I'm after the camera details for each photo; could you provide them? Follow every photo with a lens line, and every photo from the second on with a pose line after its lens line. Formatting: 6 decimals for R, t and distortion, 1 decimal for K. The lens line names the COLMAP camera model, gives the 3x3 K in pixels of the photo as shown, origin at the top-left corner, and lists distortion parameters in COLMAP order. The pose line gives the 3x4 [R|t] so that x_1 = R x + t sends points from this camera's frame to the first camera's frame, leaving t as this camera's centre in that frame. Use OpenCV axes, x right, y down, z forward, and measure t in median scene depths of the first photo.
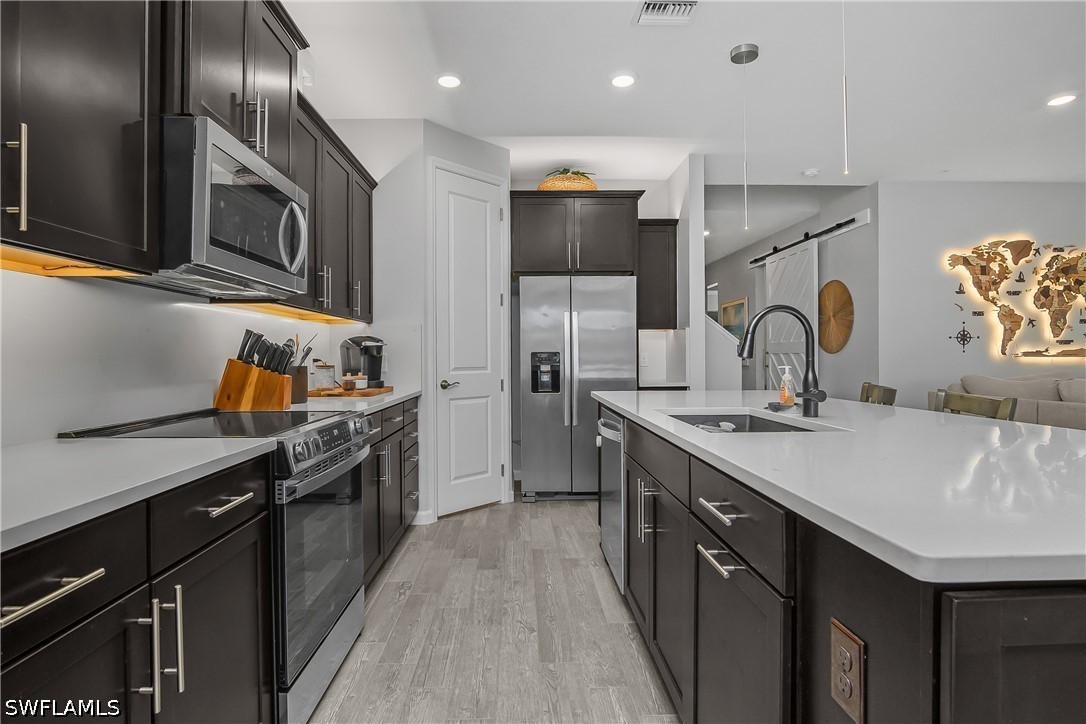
lens RADIAL K [[553.7, 0, 547.3], [0, 553.7, 355.4], [0, 0, 1]] dist [-0.005356, 0.001031]
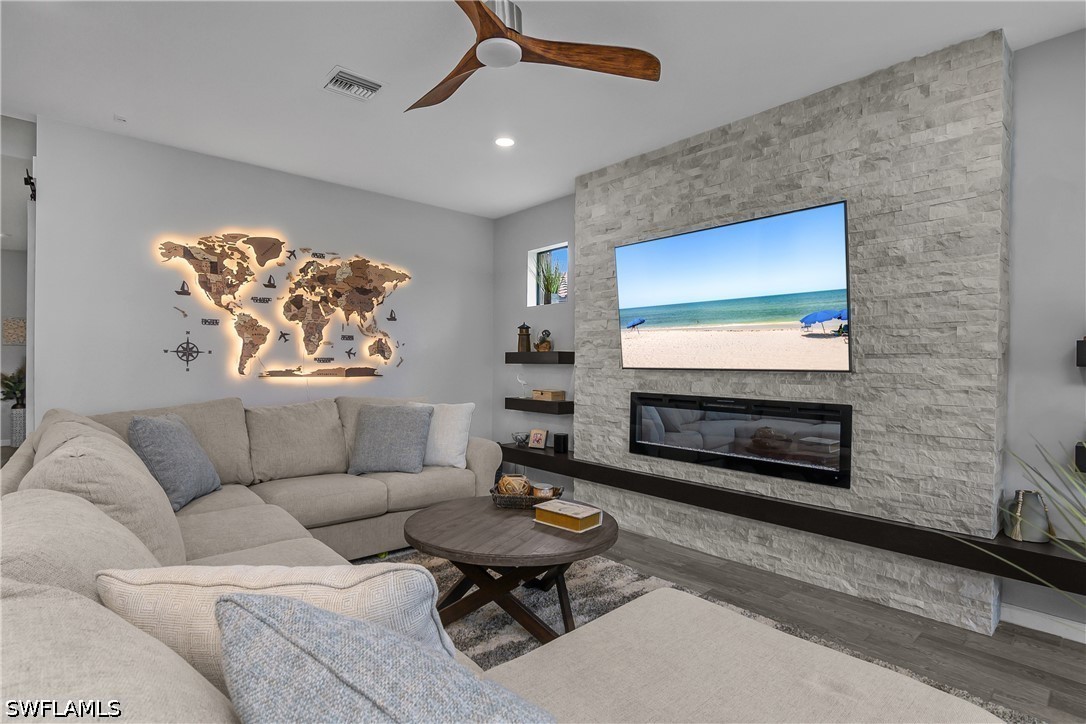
lens RADIAL K [[536.8, 0, 538.0], [0, 536.8, 368.6], [0, 0, 1]] dist [-0.021667, 0.000757]
pose [[0.775050, 0.008062, 0.631849, 0.667293], [-0.014285, 0.999887, 0.004765, -0.019248], [-0.631739, -0.012719, 0.775077, 0.111133]]
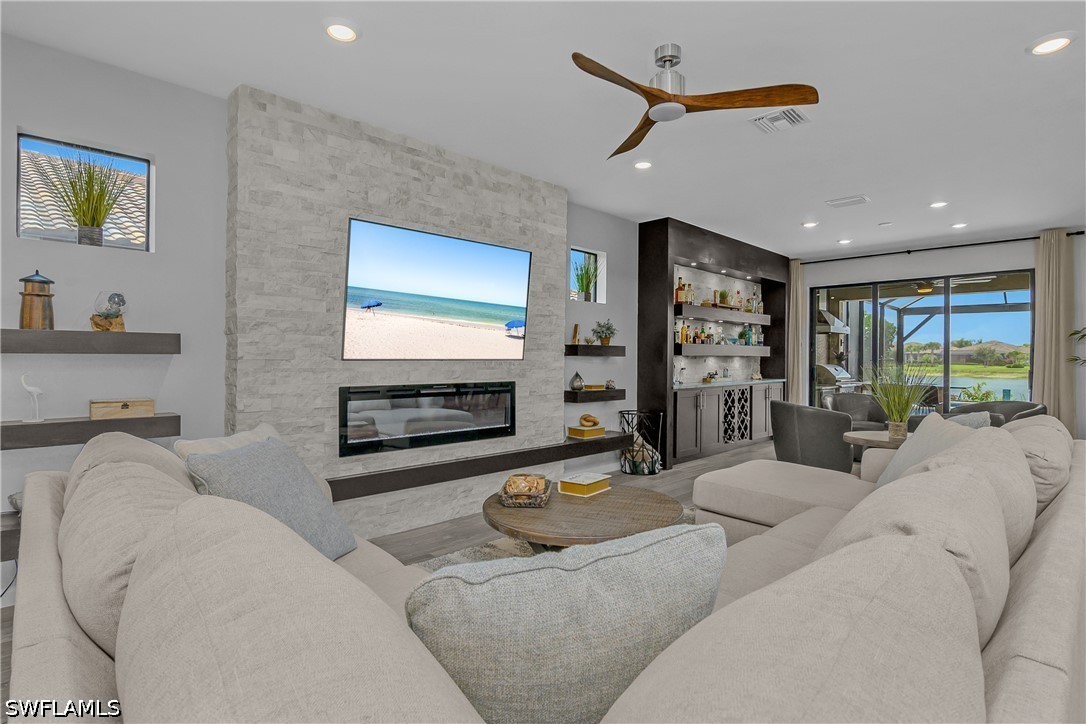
lens RADIAL K [[544.1, 0, 533.1], [0, 544.1, 357.3], [0, 0, 1]] dist [-0.028597, 0.000576]
pose [[-0.668868, 0.000344, 0.743381, 0.599468], [-0.003851, 0.999985, -0.003928, -0.018837], [-0.743371, -0.005490, -0.668857, 0.880559]]
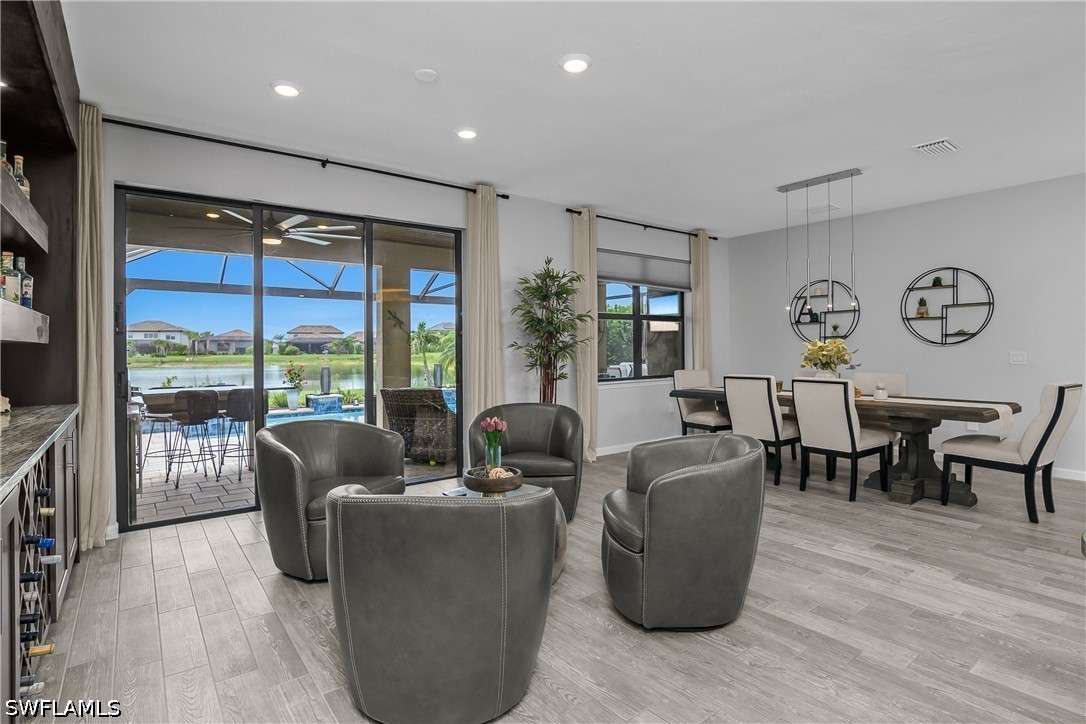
lens RADIAL K [[541.1, 0, 543.4], [0, 541.1, 347.5], [0, 0, 1]] dist [-0.019957, 0.000616]
pose [[-0.811679, 0.011062, -0.583999, 1.187683], [0.011669, 0.999928, 0.002723, -0.022184], [0.583987, -0.004605, -0.811750, 0.082244]]
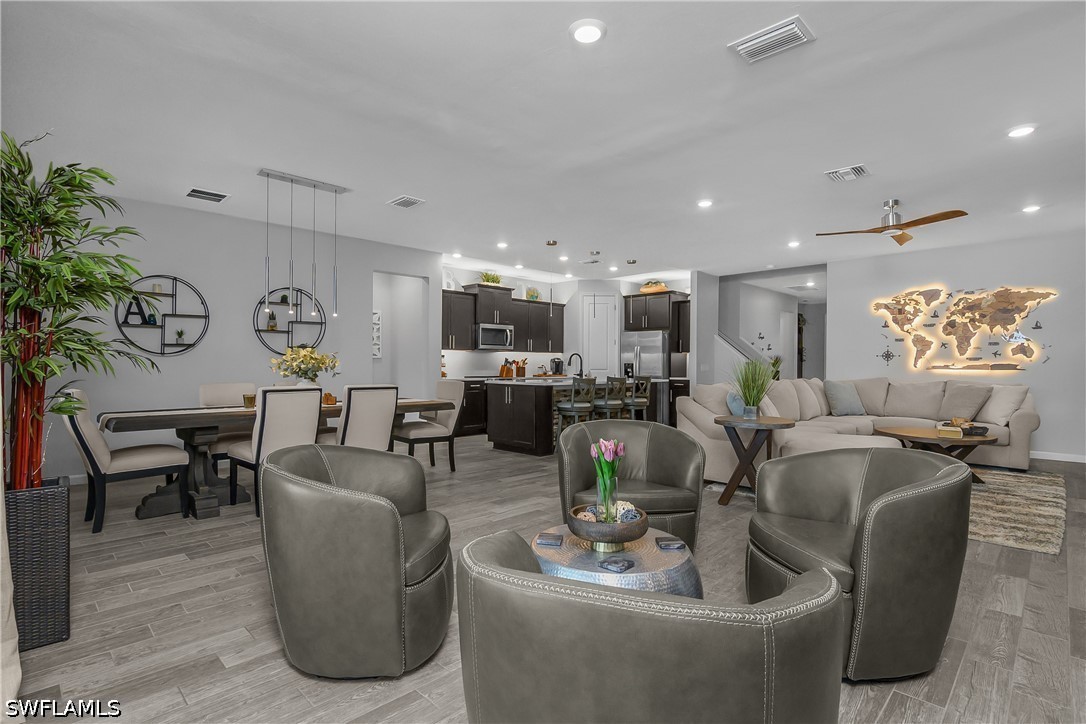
lens RADIAL K [[529.4, 0, 540.1], [0, 529.4, 365.6], [0, 0, 1]] dist [-0.025123, 0.006585]
pose [[0.684445, 0.010504, -0.728989, 1.162505], [-0.008113, 0.999944, 0.006790, -0.006994], [0.729019, 0.001267, 0.684492, -0.710794]]
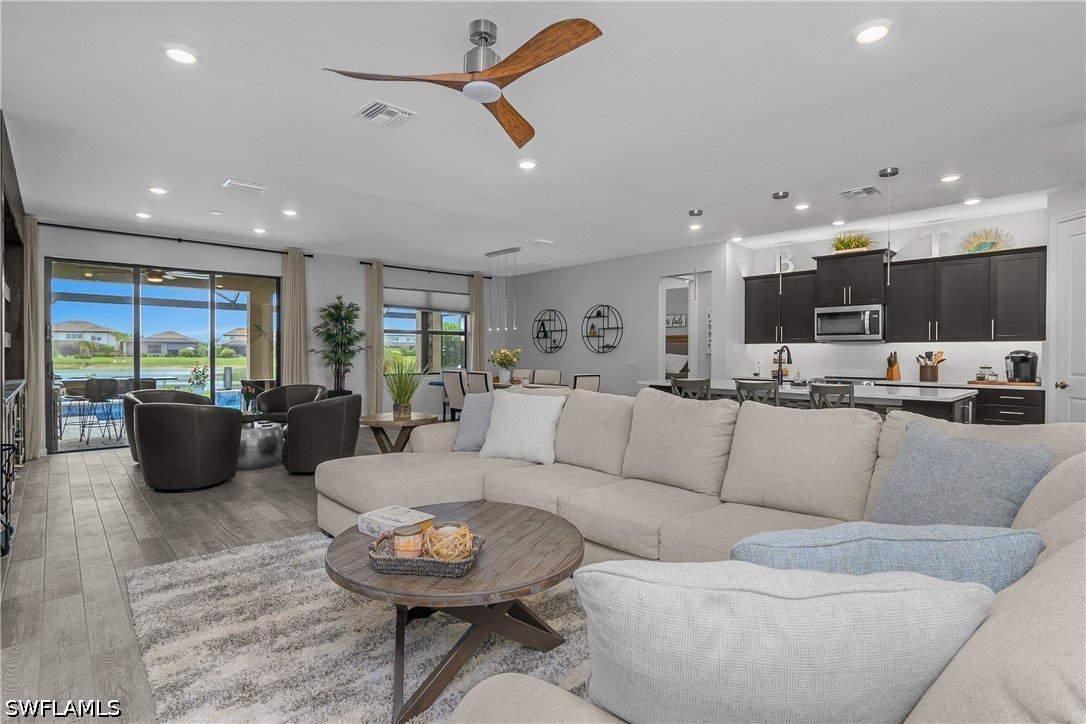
lens RADIAL K [[537.5, 0, 544.3], [0, 537.5, 358.0], [0, 0, 1]] dist [-0.016188, 0.000817]
pose [[-0.755130, 0.008313, -0.655523, 1.167379], [0.000626, 0.999928, 0.011960, -0.021218], [0.655575, 0.008621, -0.755081, 0.844863]]
